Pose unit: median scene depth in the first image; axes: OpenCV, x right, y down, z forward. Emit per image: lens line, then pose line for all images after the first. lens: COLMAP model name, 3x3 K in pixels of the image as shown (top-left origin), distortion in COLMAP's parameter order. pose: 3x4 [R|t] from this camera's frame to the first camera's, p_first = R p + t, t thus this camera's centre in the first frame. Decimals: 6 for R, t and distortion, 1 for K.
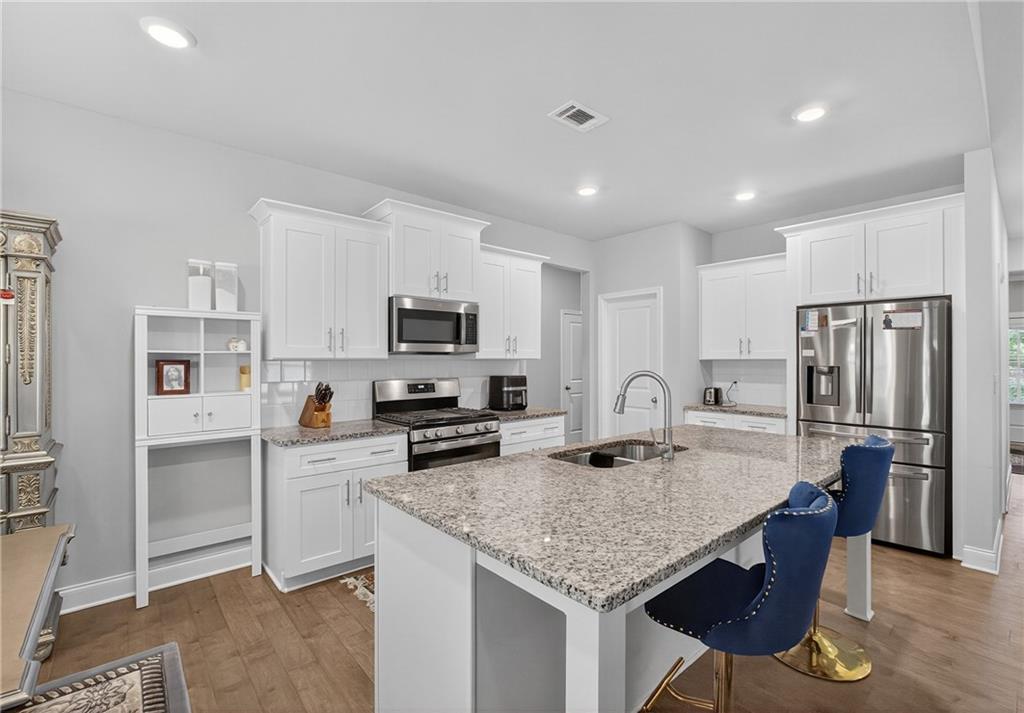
lens RADIAL K [[456.7, 0, 532.0], [0, 456.7, 359.6], [0, 0, 1]] dist [-0.002309, 0.001142]
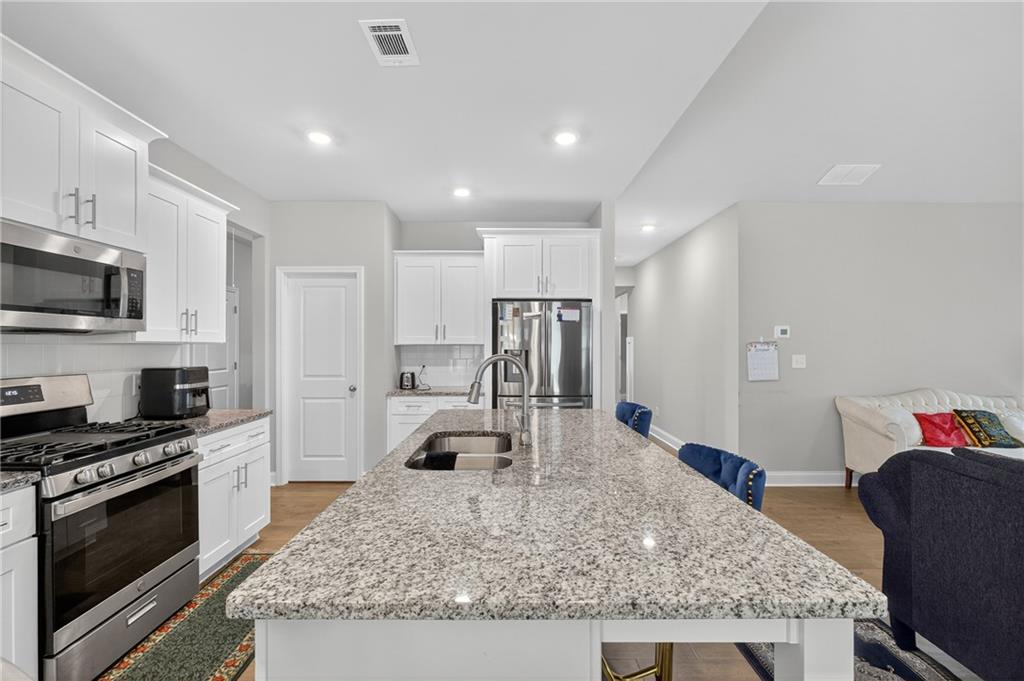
lens RADIAL K [[439.4, 0, 506.3], [0, 439.4, 345.8], [0, 0, 1]] dist [-0.007300, 0.001257]
pose [[0.676397, 0.000231, 0.736537, -0.266056], [0.000206, 1.000000, -0.000503, 0.004430], [-0.736537, 0.000492, 0.676397, 0.258447]]
